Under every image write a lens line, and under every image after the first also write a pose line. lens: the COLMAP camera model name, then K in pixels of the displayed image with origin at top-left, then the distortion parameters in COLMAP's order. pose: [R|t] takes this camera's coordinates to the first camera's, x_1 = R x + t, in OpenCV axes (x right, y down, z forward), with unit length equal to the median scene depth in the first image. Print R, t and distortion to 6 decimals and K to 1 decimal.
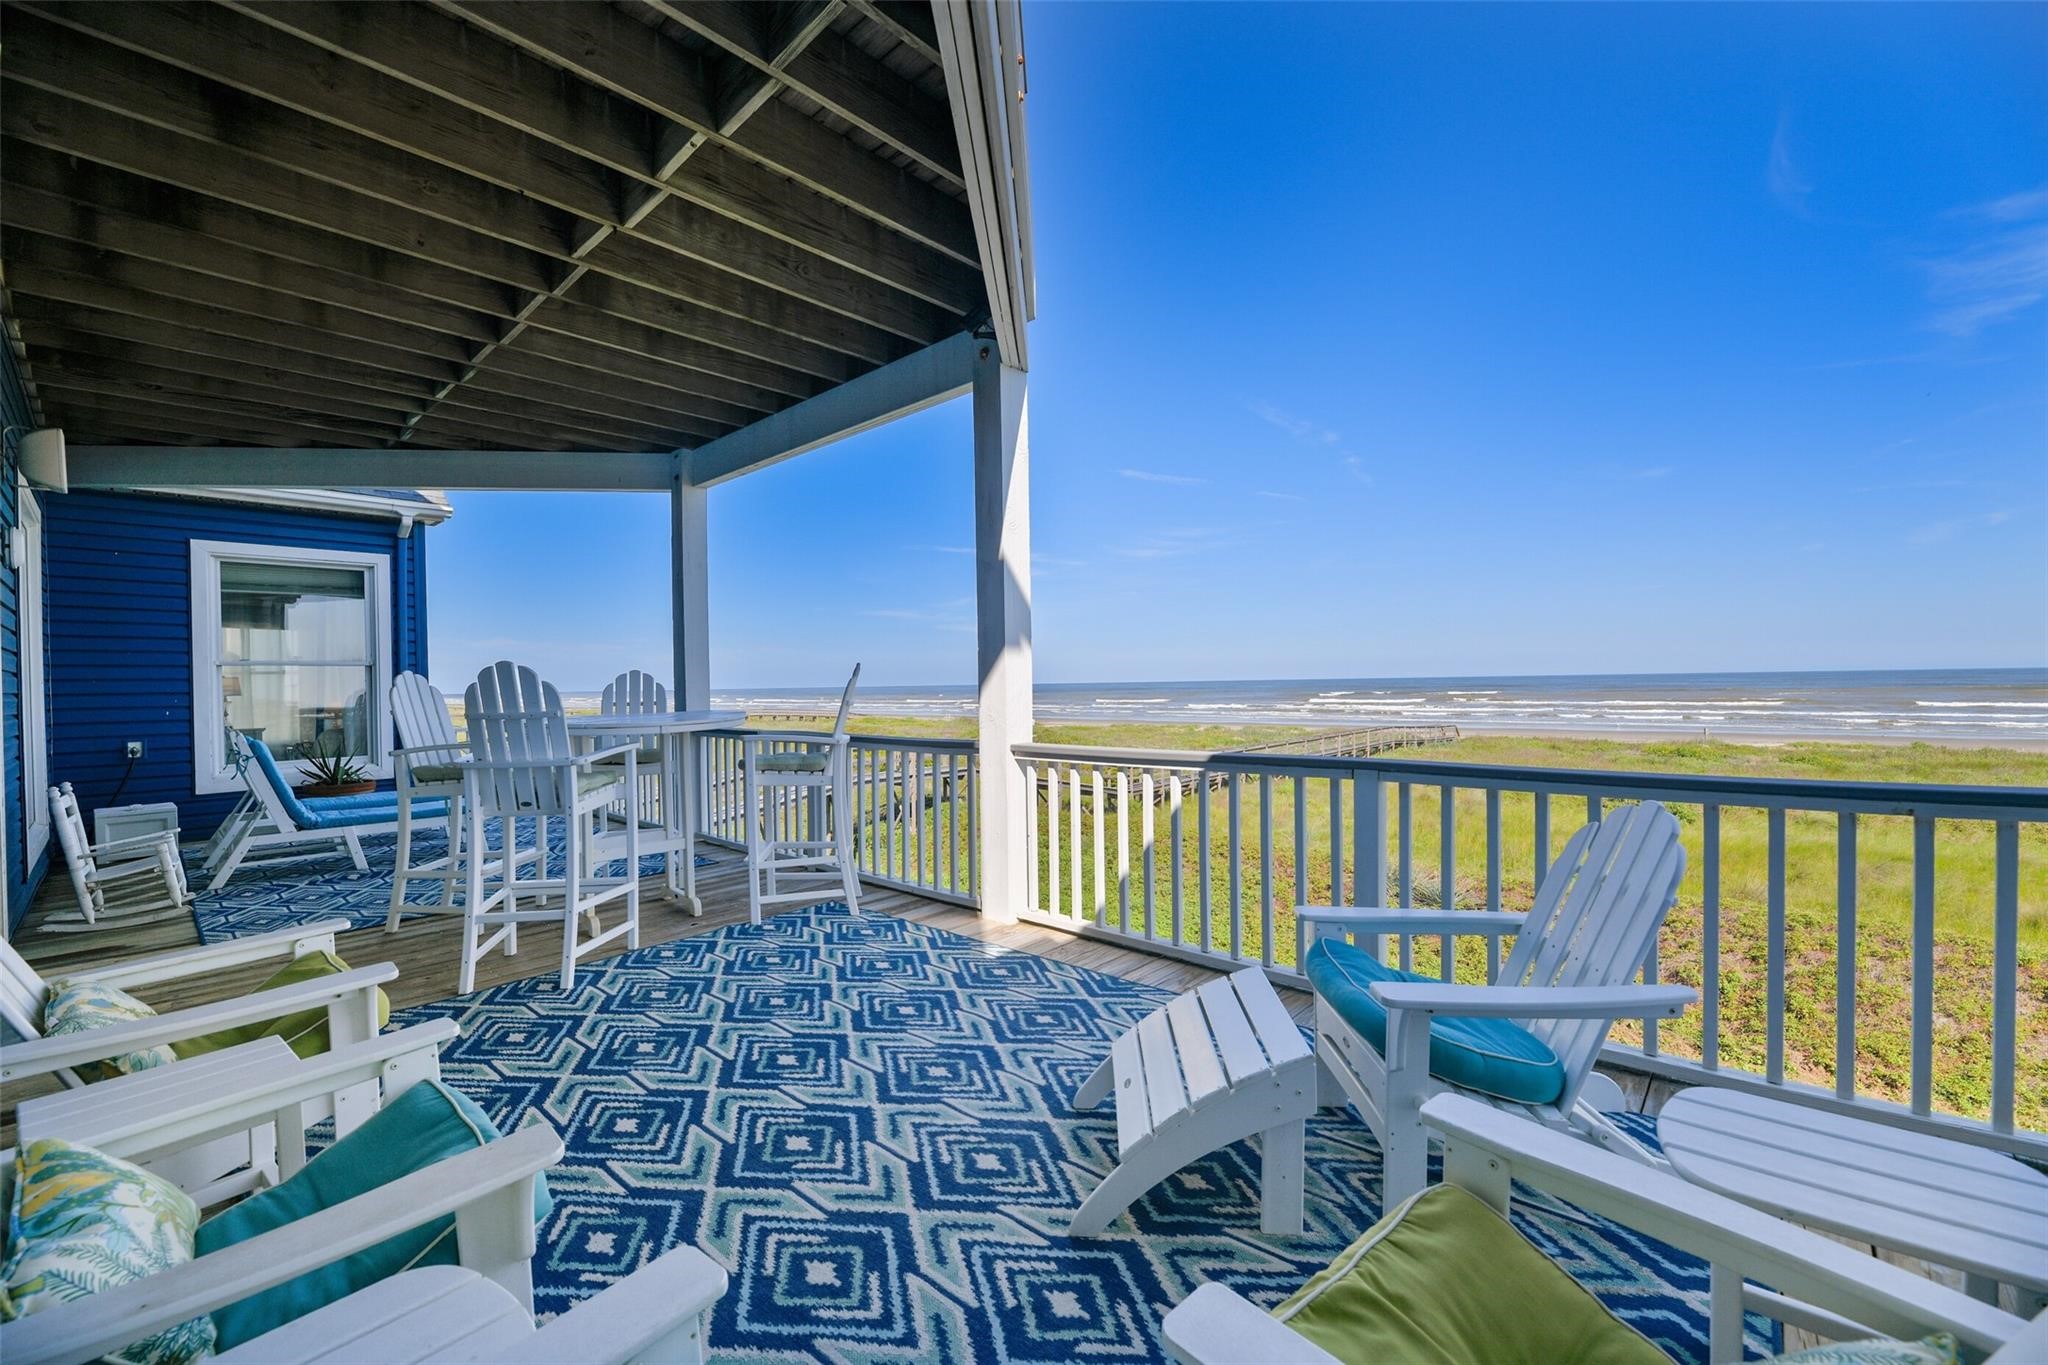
lens RADIAL K [[840.8, 0, 1023.6], [0, 840.8, 687.5], [0, 0, 1]] dist [-0.001847, -0.000880]
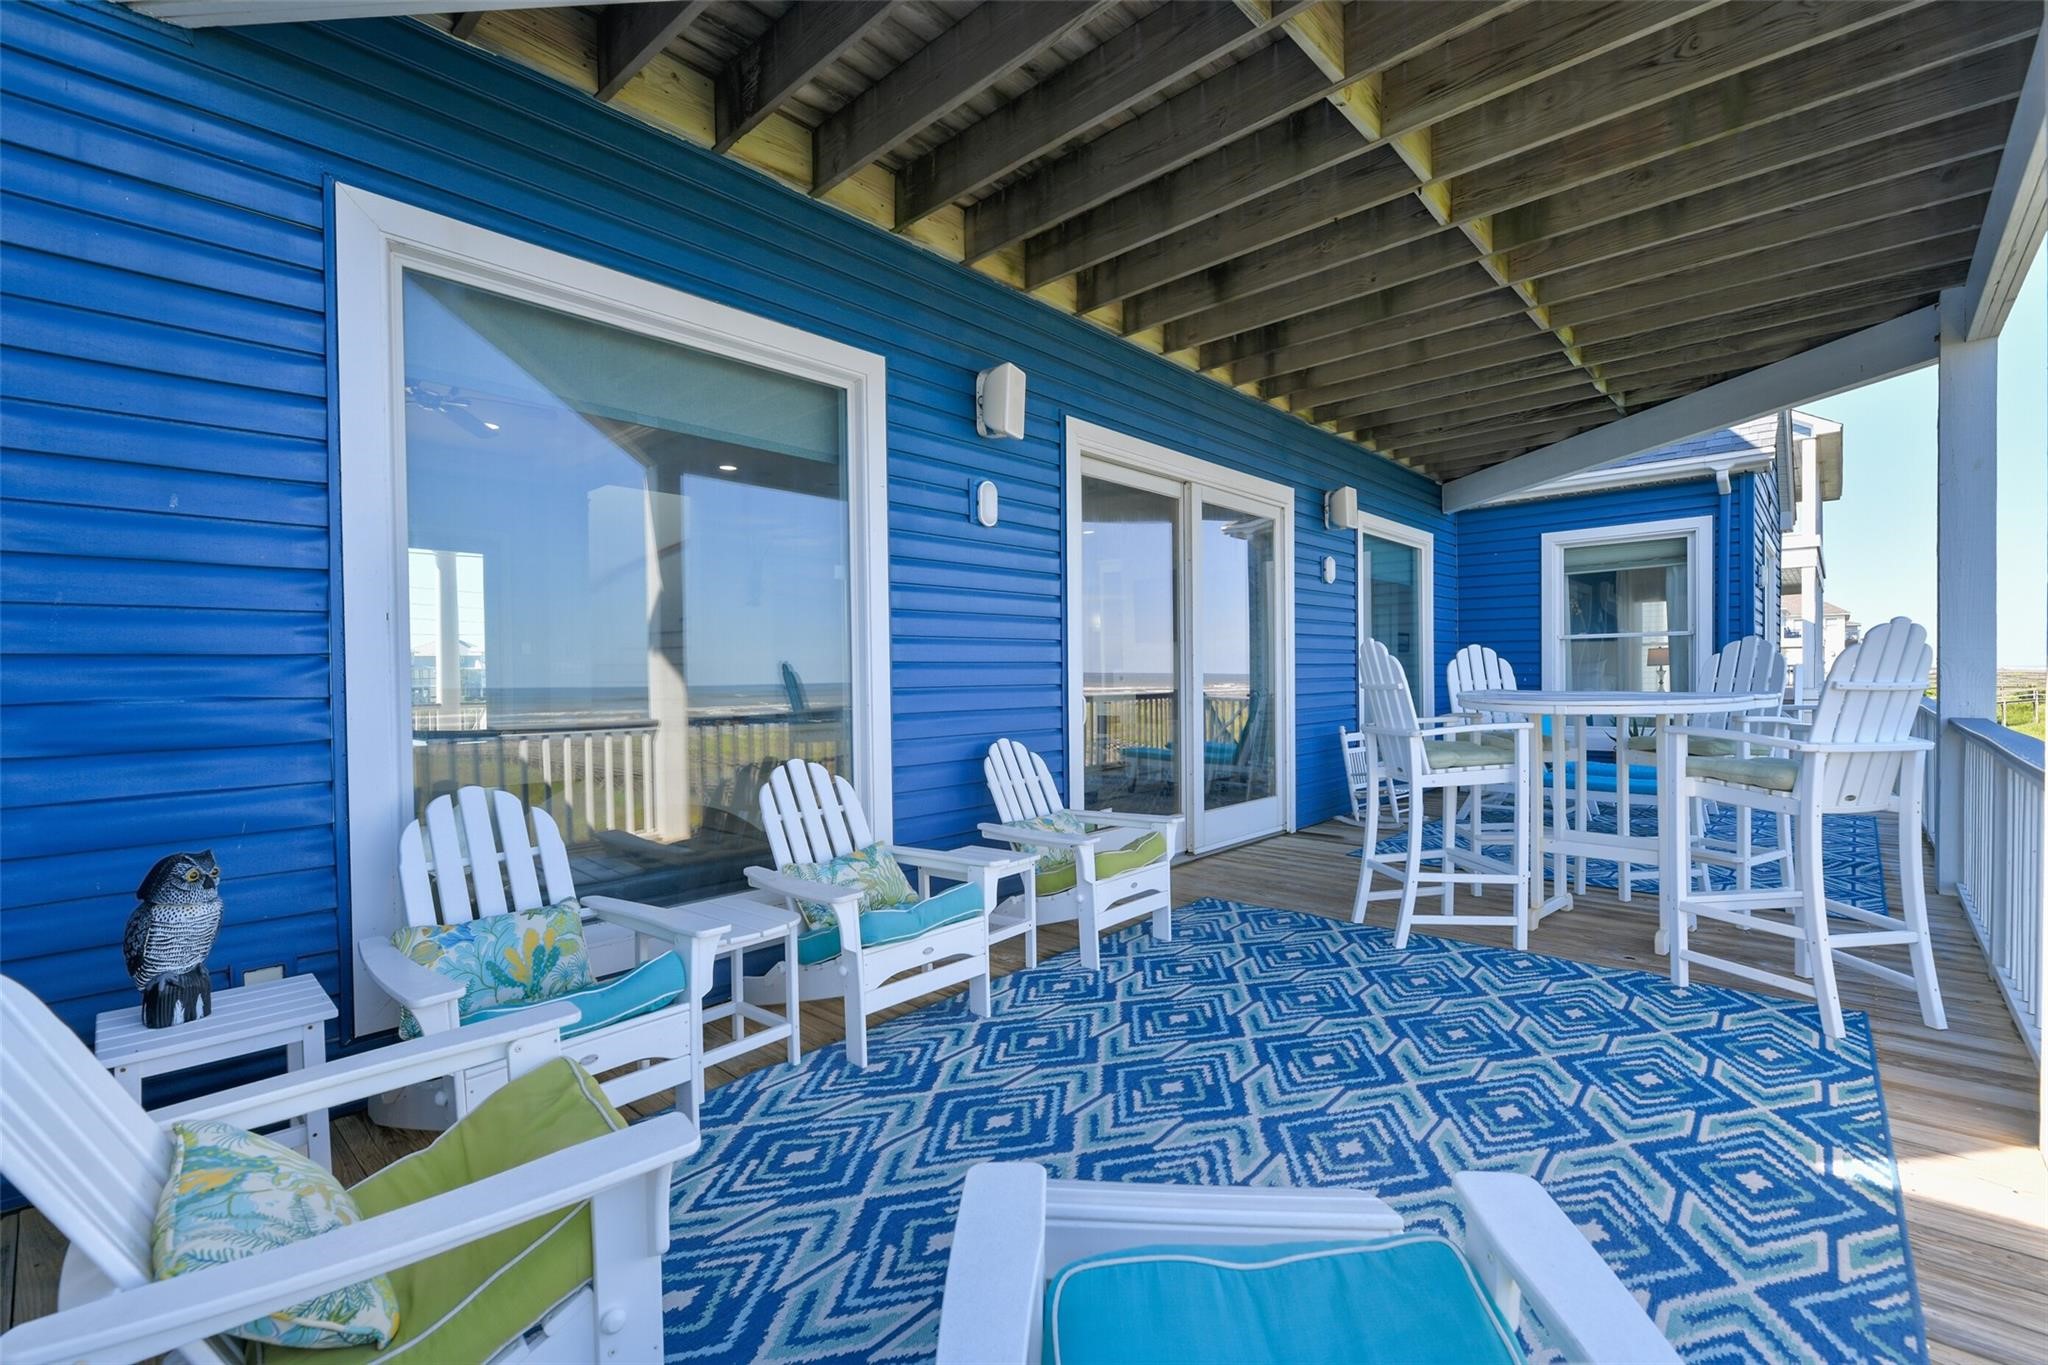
lens RADIAL K [[909.5, 0, 1028.5], [0, 909.5, 682.3], [0, 0, 1]] dist [0.000577, -0.000360]
pose [[-0.024149, 0.024668, -0.999404, 0.586714], [0.005012, 0.999686, 0.024554, -0.003124], [0.999696, -0.004416, -0.024265, 0.562282]]
